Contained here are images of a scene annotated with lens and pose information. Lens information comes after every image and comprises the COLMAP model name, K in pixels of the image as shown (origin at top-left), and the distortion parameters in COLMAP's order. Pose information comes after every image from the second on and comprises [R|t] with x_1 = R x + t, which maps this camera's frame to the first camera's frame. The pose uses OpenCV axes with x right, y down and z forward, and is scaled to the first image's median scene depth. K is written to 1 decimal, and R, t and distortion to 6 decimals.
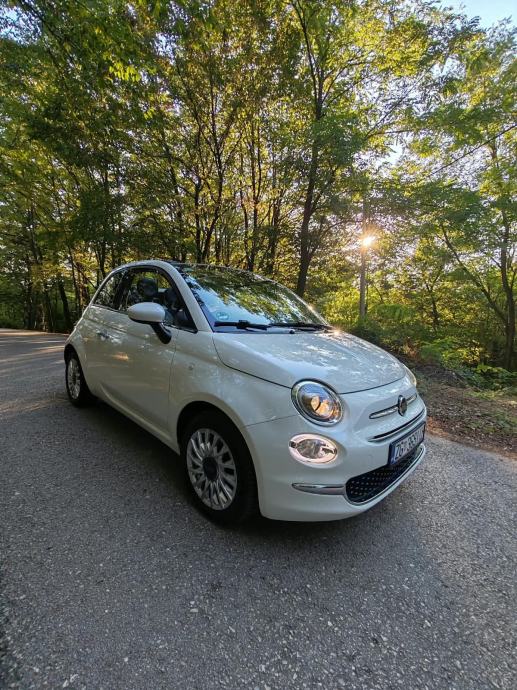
lens RADIAL K [[318.8, 0, 257.2], [0, 318.8, 342.1], [0, 0, 1]] dist [-0.016638, 0.001025]
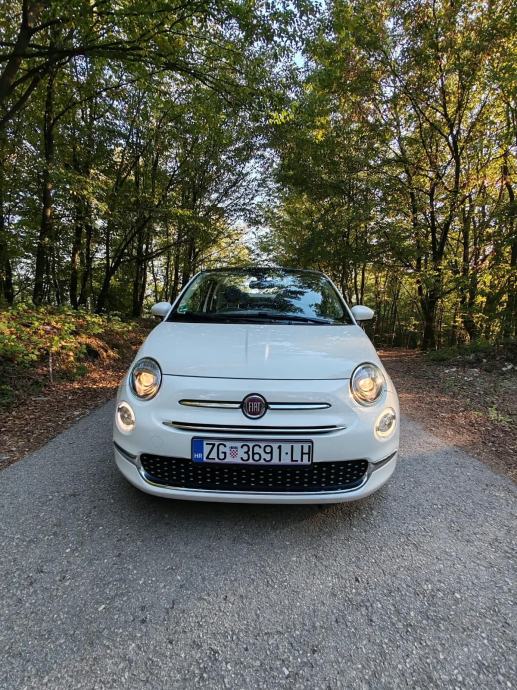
lens RADIAL K [[318.8, 0, 260.0], [0, 318.8, 345.5], [0, 0, 1]] dist [-0.016638, 0.001025]
pose [[0.689092, 0.048279, -0.723064, 0.670005], [-0.074802, 0.997187, -0.004704, 0.029121], [0.720803, 0.057328, 0.690765, 0.280152]]
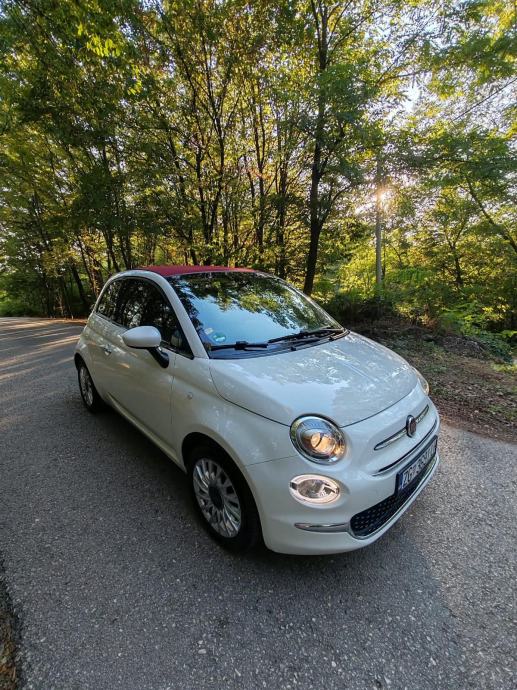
lens RADIAL K [[318.8, 0, 256.7], [0, 318.8, 341.9], [0, 0, 1]] dist [-0.016638, 0.001025]
pose [[0.996574, -0.056904, -0.060018, 0.043596], [0.063041, 0.992378, 0.105884, -0.114455], [0.053536, -0.109305, 0.992566, 0.038854]]
